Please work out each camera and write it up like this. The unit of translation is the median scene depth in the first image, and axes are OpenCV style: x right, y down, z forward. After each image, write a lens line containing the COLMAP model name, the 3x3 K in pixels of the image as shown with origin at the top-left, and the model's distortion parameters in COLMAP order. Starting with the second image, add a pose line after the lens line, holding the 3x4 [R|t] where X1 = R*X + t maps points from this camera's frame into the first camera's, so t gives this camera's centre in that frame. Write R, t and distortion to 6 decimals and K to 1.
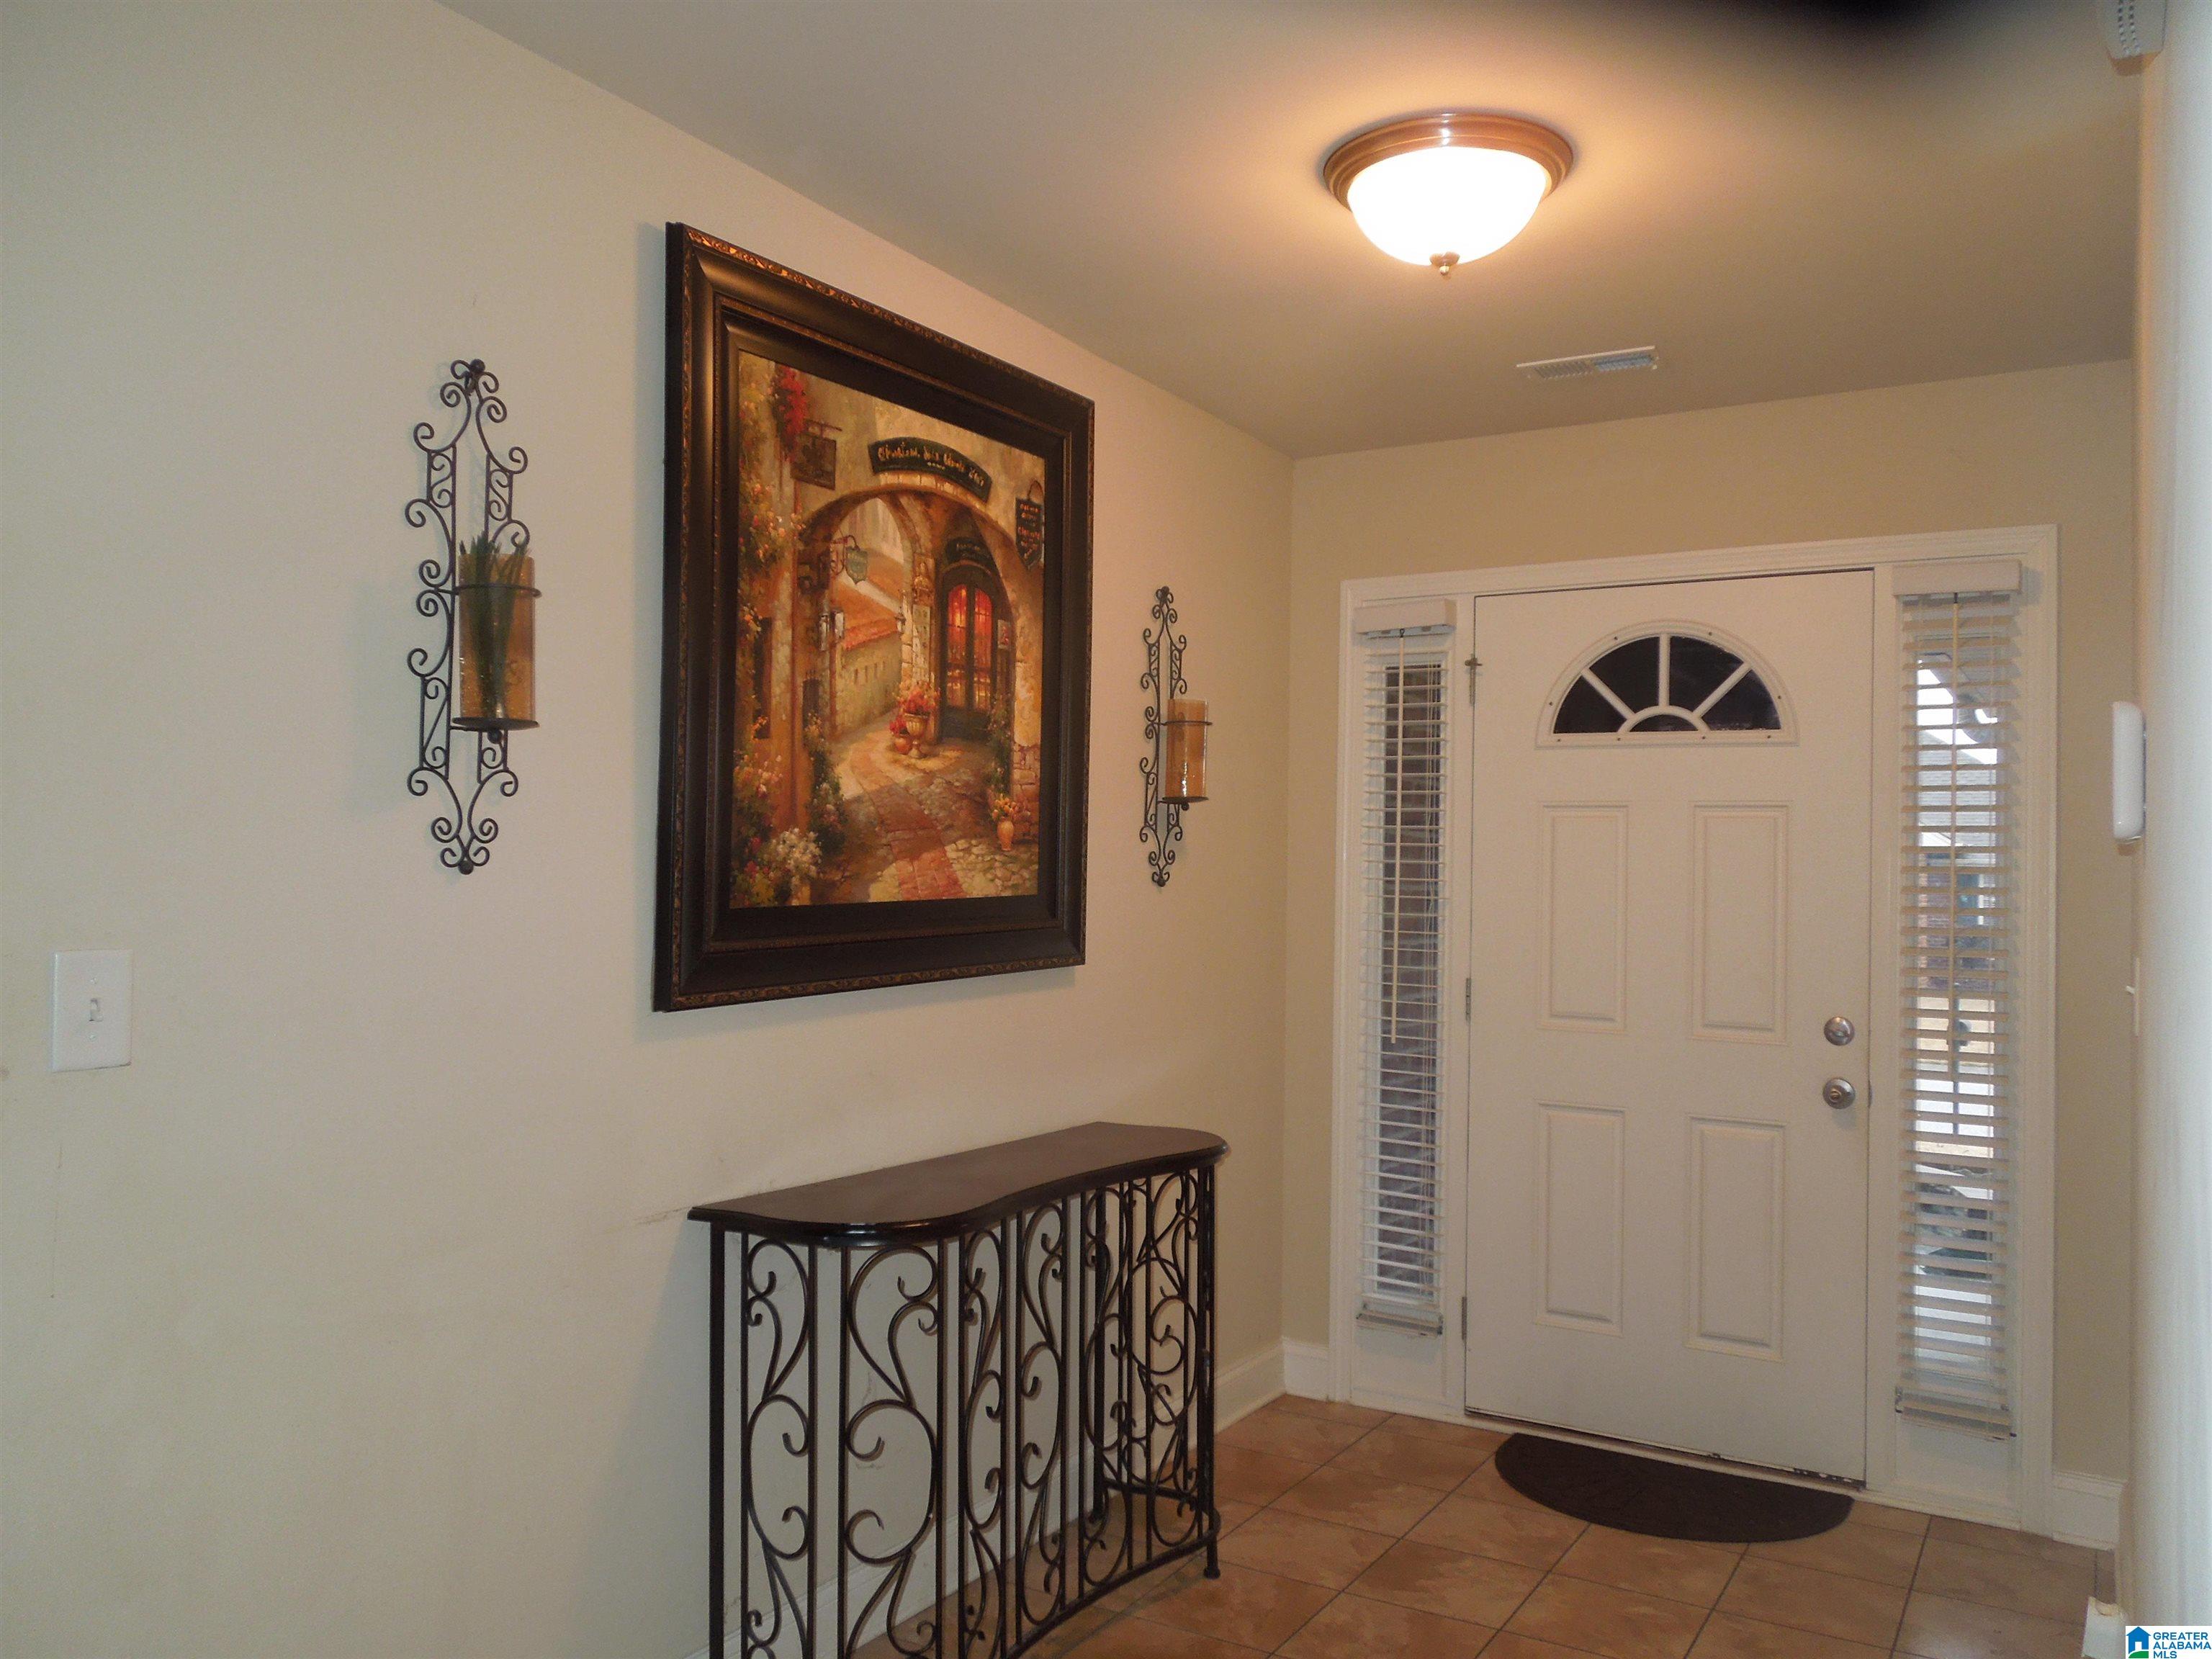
lens RADIAL K [[1650.8, 0, 1106.0], [0, 1650.8, 829.5], [0, 0, 1]] dist [-0.022548, 0.003778]
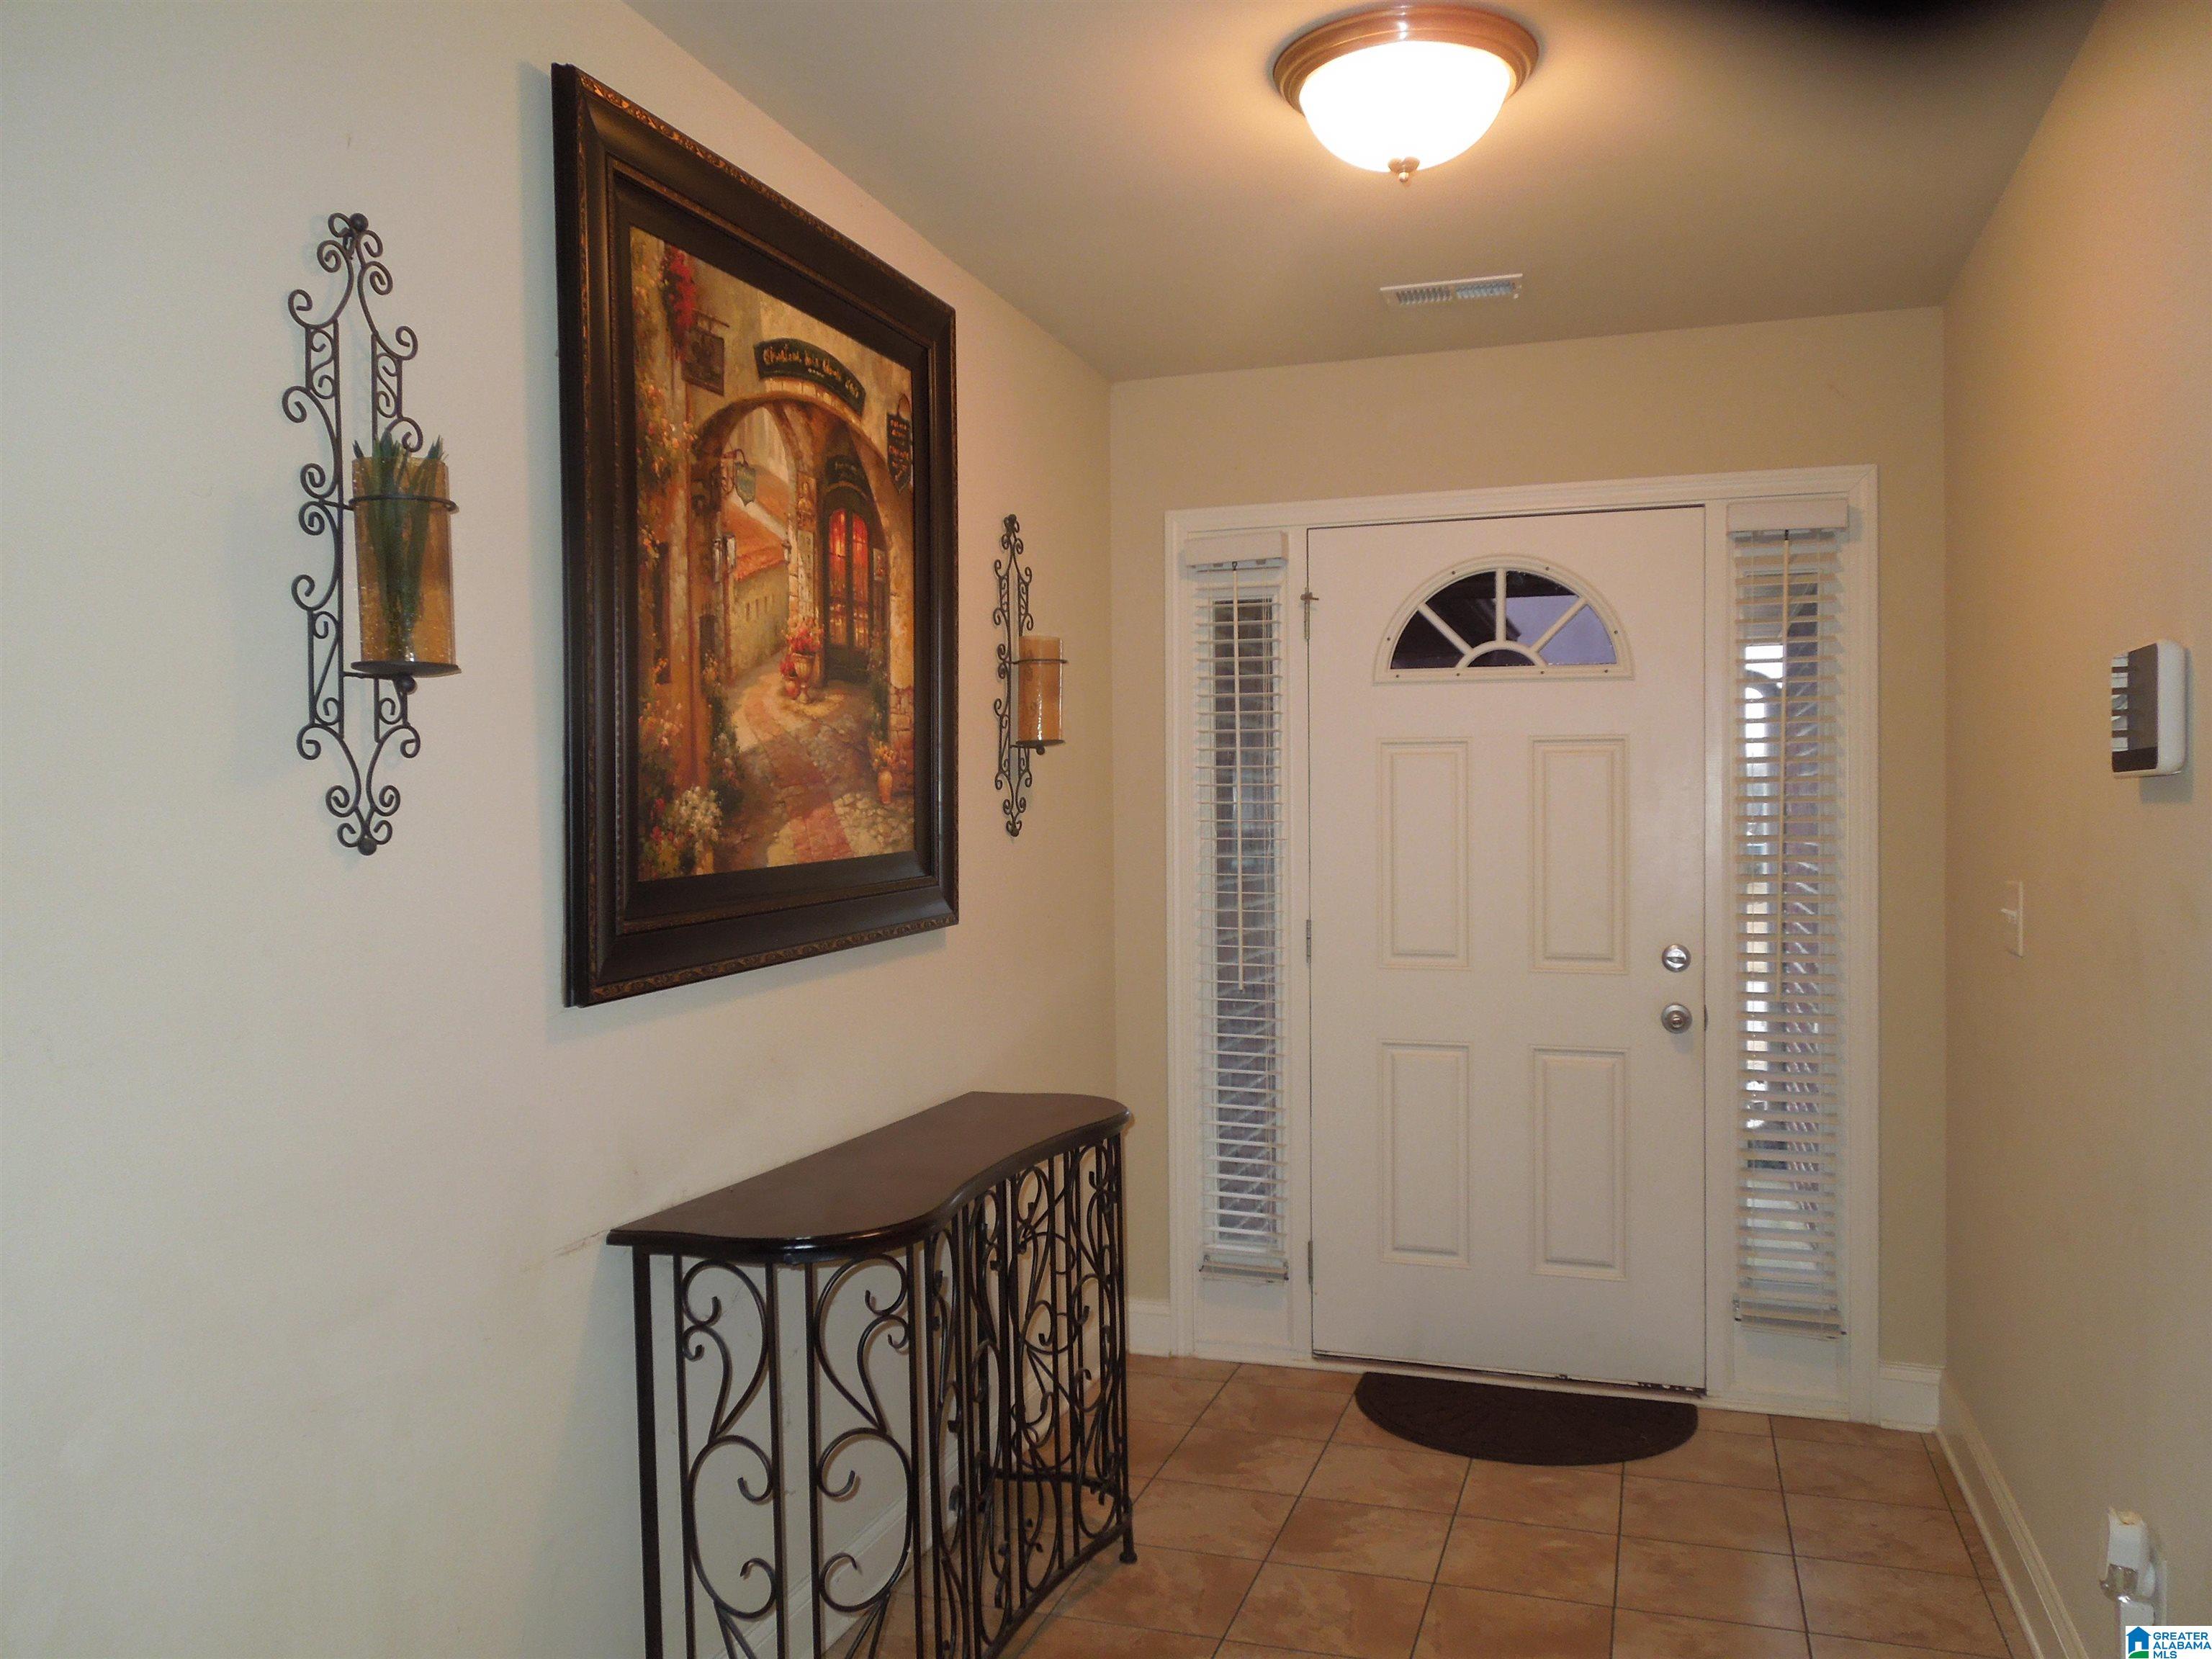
lens RADIAL K [[1650.8, 0, 1106.0], [0, 1650.8, 829.5], [0, 0, 1]] dist [-0.022548, 0.003778]
pose [[0.976267, -0.028634, 0.214670, -0.154470], [0.020501, 0.998989, 0.040016, -0.007817], [-0.215599, -0.034665, 0.975867, 0.097586]]
